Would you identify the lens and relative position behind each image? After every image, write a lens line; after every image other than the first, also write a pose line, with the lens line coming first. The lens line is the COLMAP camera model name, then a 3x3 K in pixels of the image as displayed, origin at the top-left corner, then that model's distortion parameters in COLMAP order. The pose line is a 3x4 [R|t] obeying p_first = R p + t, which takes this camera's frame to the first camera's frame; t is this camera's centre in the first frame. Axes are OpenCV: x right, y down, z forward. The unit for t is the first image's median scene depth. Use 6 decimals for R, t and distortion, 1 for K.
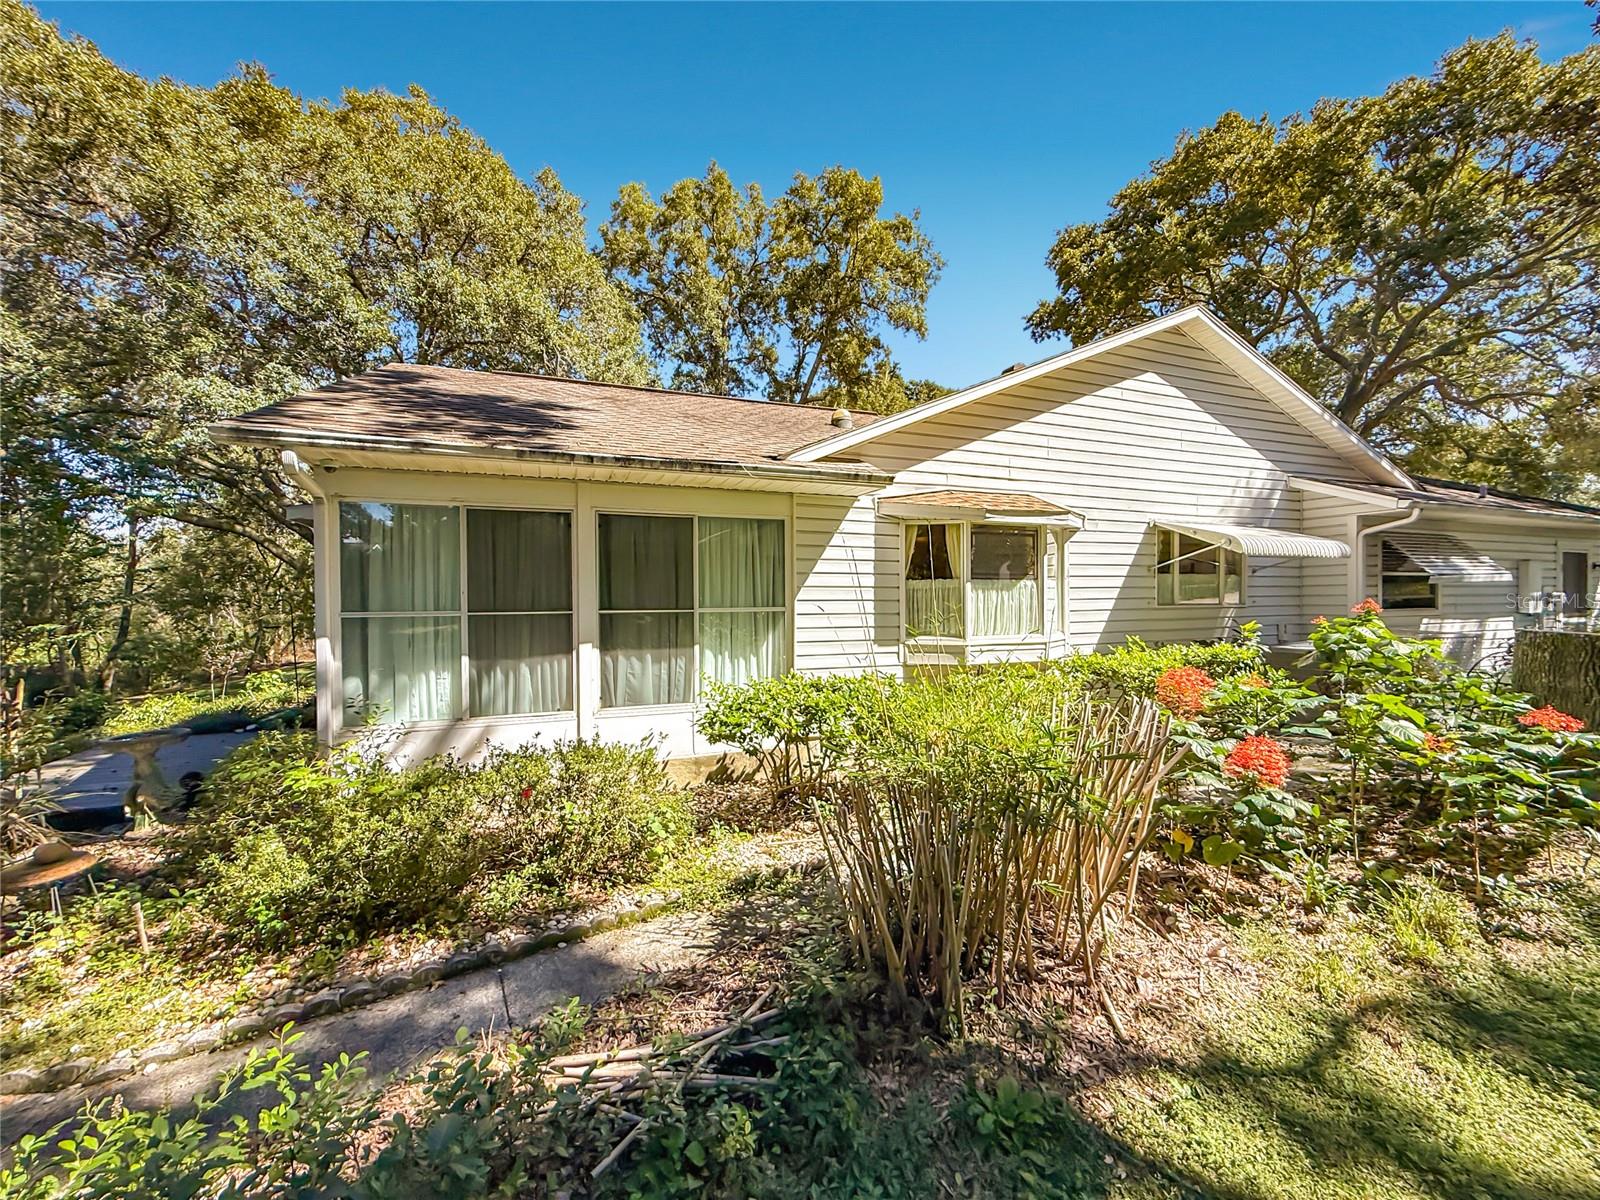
lens RADIAL K [[634.5, 0, 800.0], [0, 634.5, 600.0], [0, 0, 1]] dist [0.001026, -0.000077]
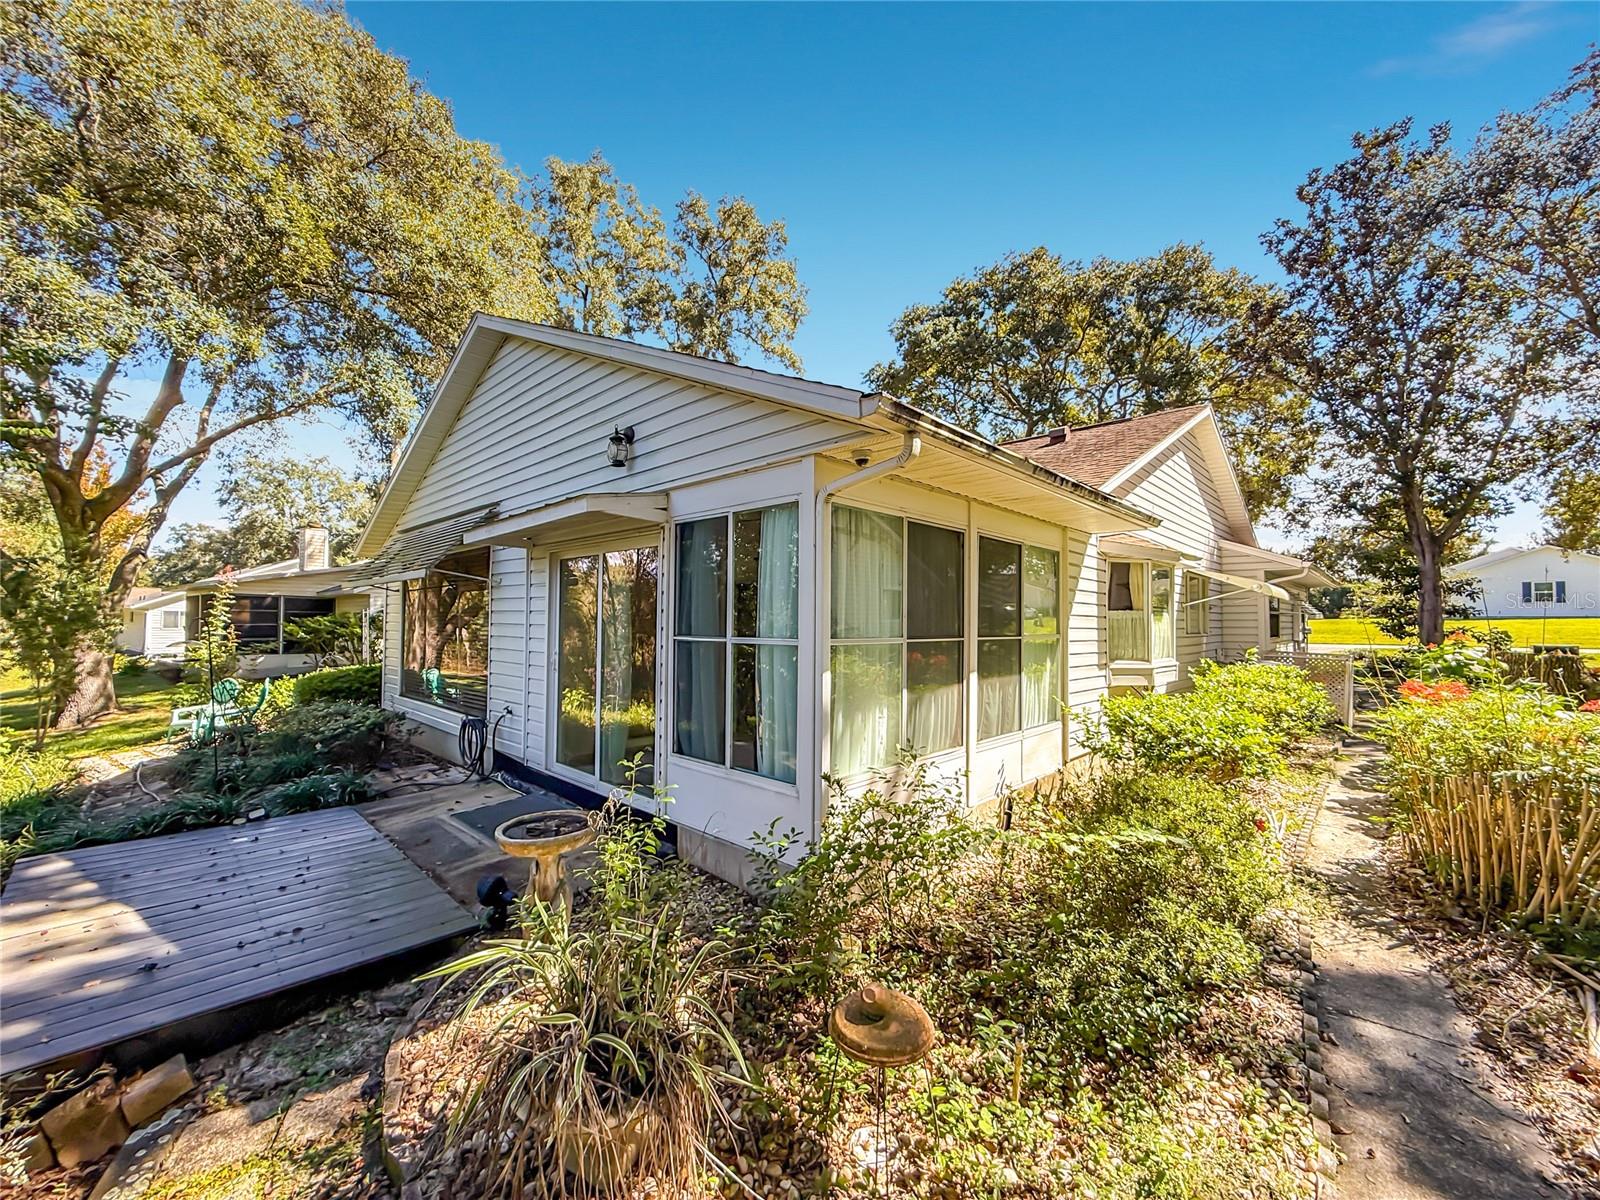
lens RADIAL K [[634.5, 0, 800.0], [0, 634.5, 600.0], [0, 0, 1]] dist [0.001026, -0.000077]
pose [[0.908847, 0.026618, 0.416279, -0.788902], [-0.008540, 0.998940, -0.045231, 0.005348], [-0.417042, 0.037553, 0.908111, 0.208295]]
